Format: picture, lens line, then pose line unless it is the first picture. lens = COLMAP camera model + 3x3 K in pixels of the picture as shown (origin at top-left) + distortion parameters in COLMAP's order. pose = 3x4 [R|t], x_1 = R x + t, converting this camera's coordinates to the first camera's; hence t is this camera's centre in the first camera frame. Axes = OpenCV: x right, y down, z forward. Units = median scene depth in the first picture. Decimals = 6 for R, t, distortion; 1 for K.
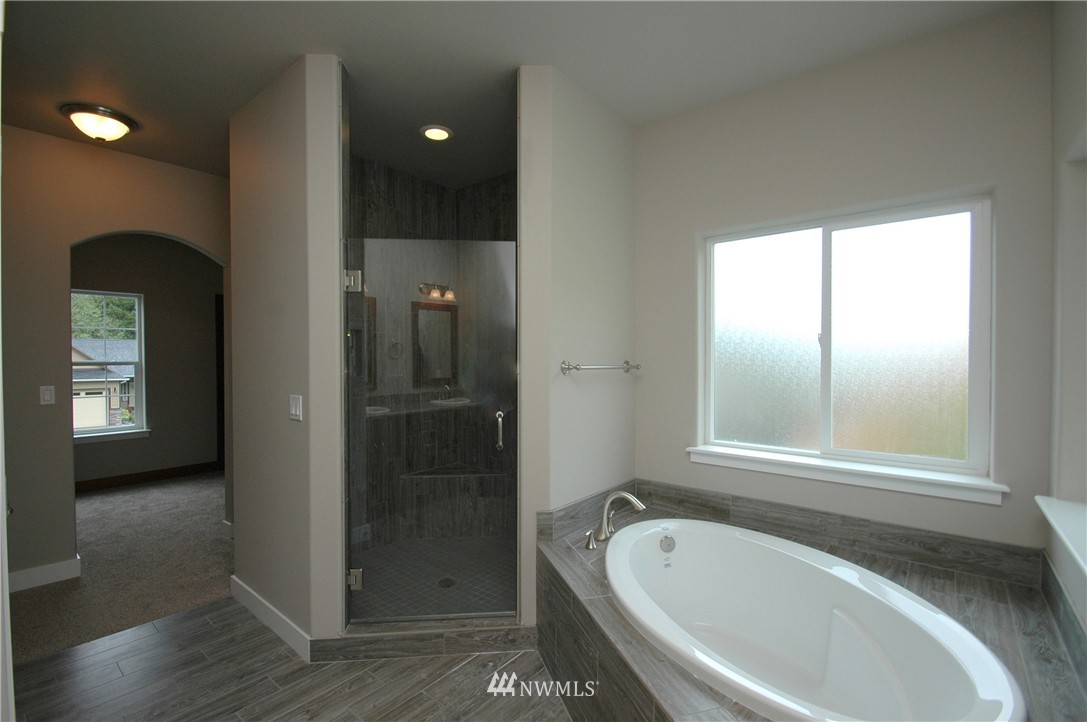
lens RADIAL K [[479.5, 0, 543.5], [0, 479.5, 361.0], [0, 0, 1]] dist [-0.042273, -0.000077]
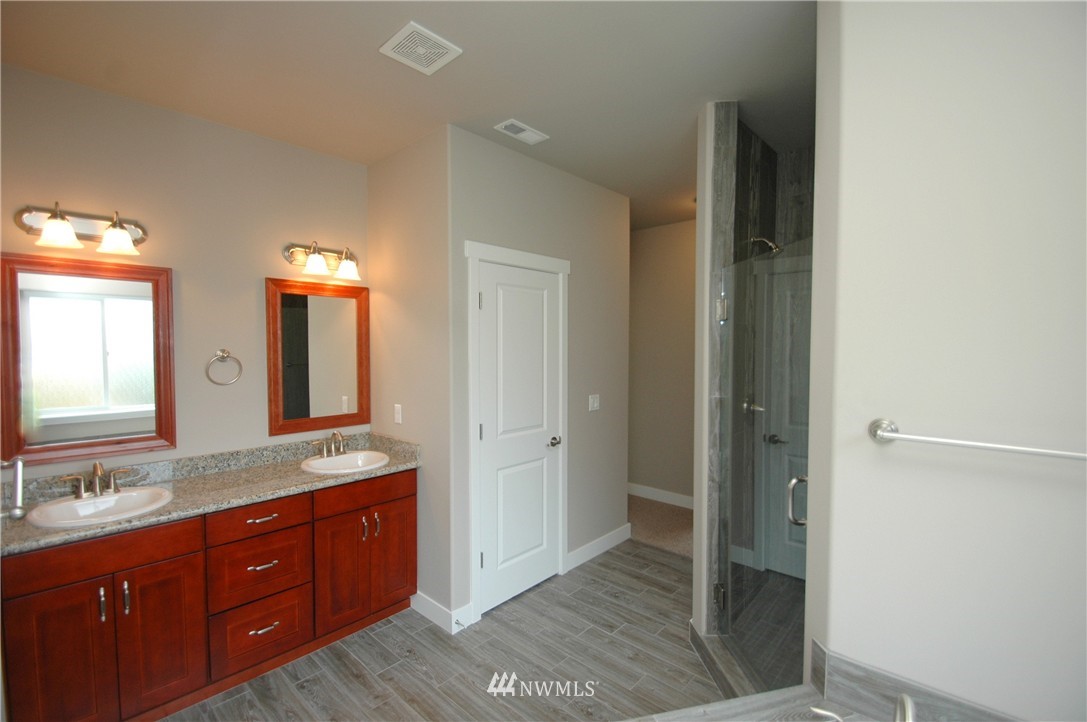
lens RADIAL K [[479.5, 0, 543.5], [0, 479.5, 361.0], [0, 0, 1]] dist [-0.042273, -0.000077]
pose [[-0.059635, 0.037091, -0.997531, 0.690042], [-0.019850, 0.999068, 0.038335, -0.088708], [0.998023, 0.022087, -0.058843, 0.715859]]
